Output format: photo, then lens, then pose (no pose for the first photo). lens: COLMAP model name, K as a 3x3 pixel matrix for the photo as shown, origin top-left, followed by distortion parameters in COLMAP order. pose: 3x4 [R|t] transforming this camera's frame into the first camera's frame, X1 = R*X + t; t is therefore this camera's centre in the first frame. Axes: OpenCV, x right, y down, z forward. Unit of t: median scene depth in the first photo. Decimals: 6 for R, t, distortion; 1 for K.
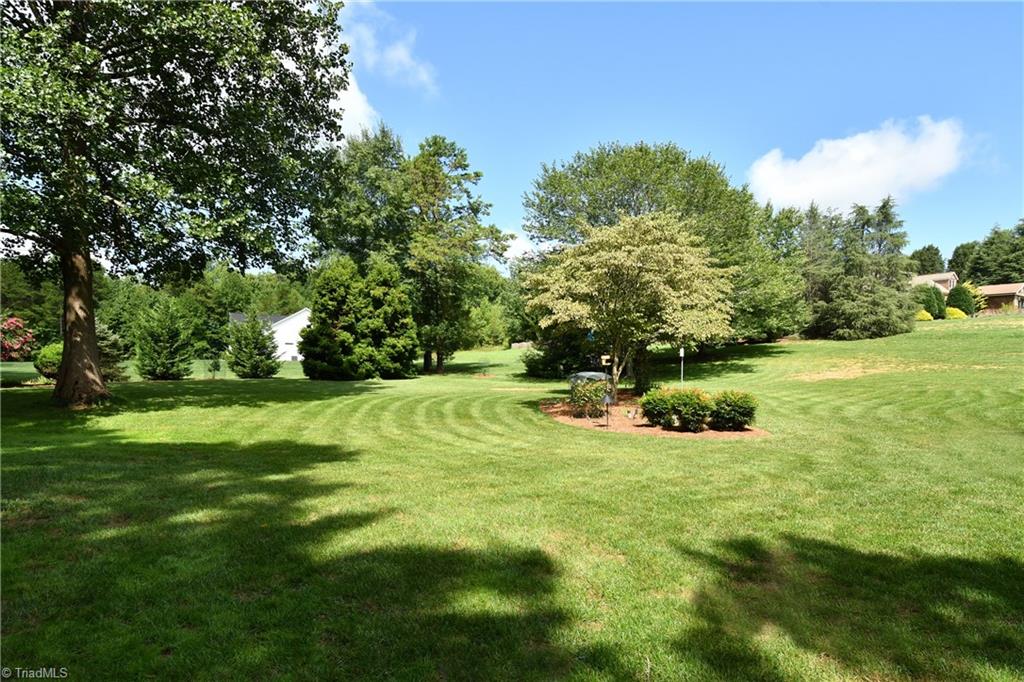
lens RADIAL K [[565.7, 0, 528.5], [0, 565.7, 411.1], [0, 0, 1]] dist [0.001476, -0.011691]
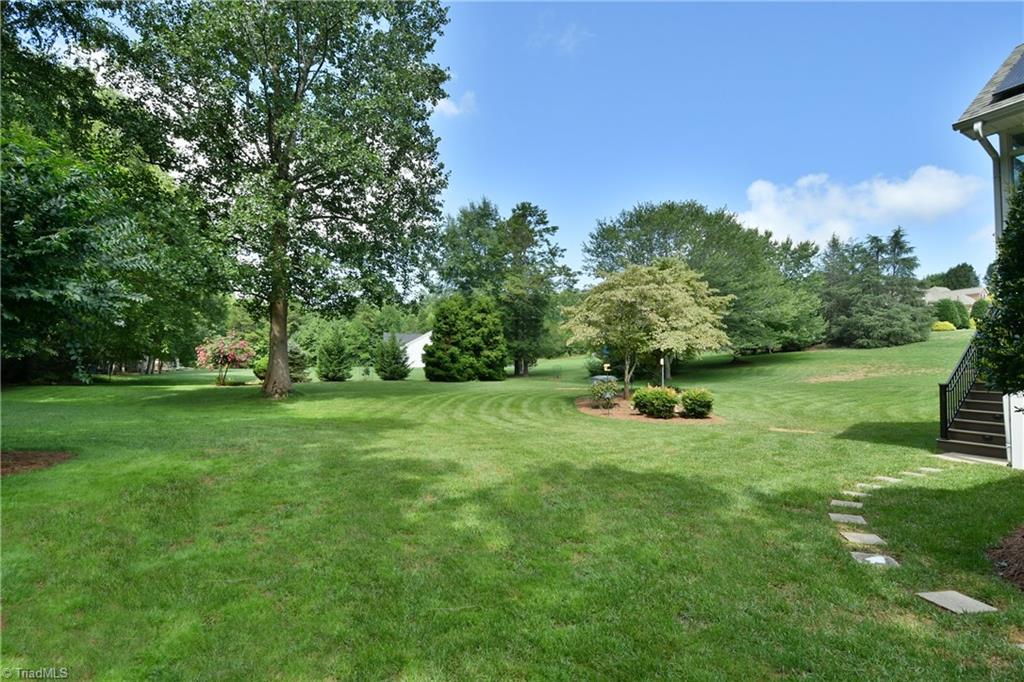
lens RADIAL K [[467.7, 0, 537.2], [0, 467.7, 378.9], [0, 0, 1]] dist [-0.009603, -0.001562]
pose [[0.984148, 0.001045, -0.177345, 0.074785], [-0.012037, 0.998070, -0.060915, 0.005247], [0.176940, 0.062084, 0.982262, -0.077113]]
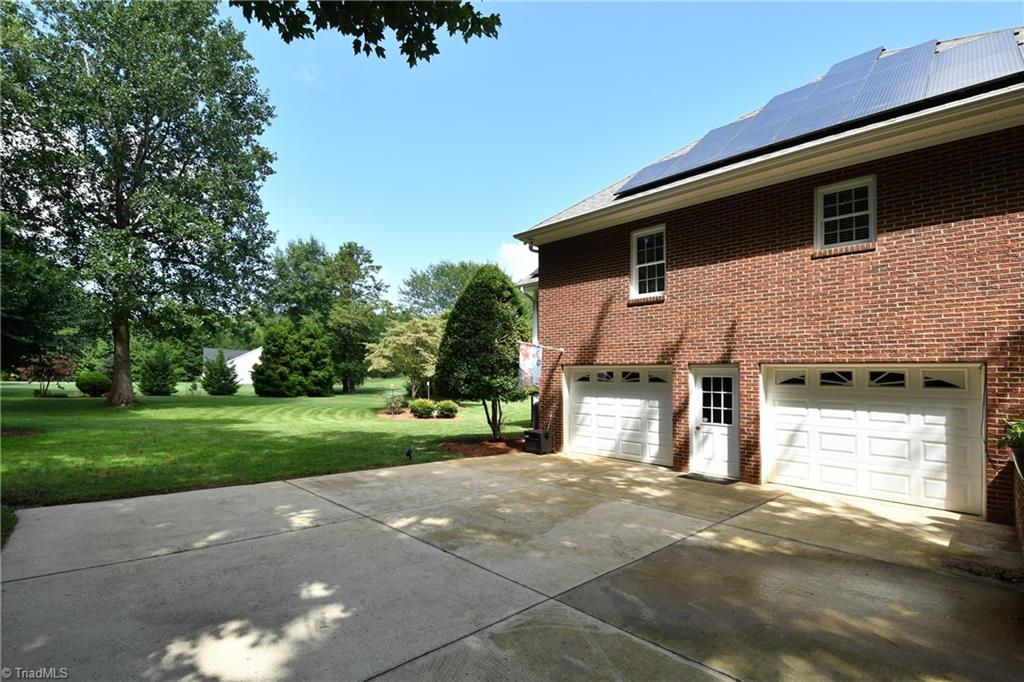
lens RADIAL K [[467.7, 0, 541.5], [0, 467.7, 418.3], [0, 0, 1]] dist [-0.009603, -0.001562]
pose [[0.989352, 0.006081, 0.145418, 0.193731], [-0.002872, 0.999748, -0.022269, 0.030586], [-0.145517, 0.021615, 0.989120, -0.377085]]
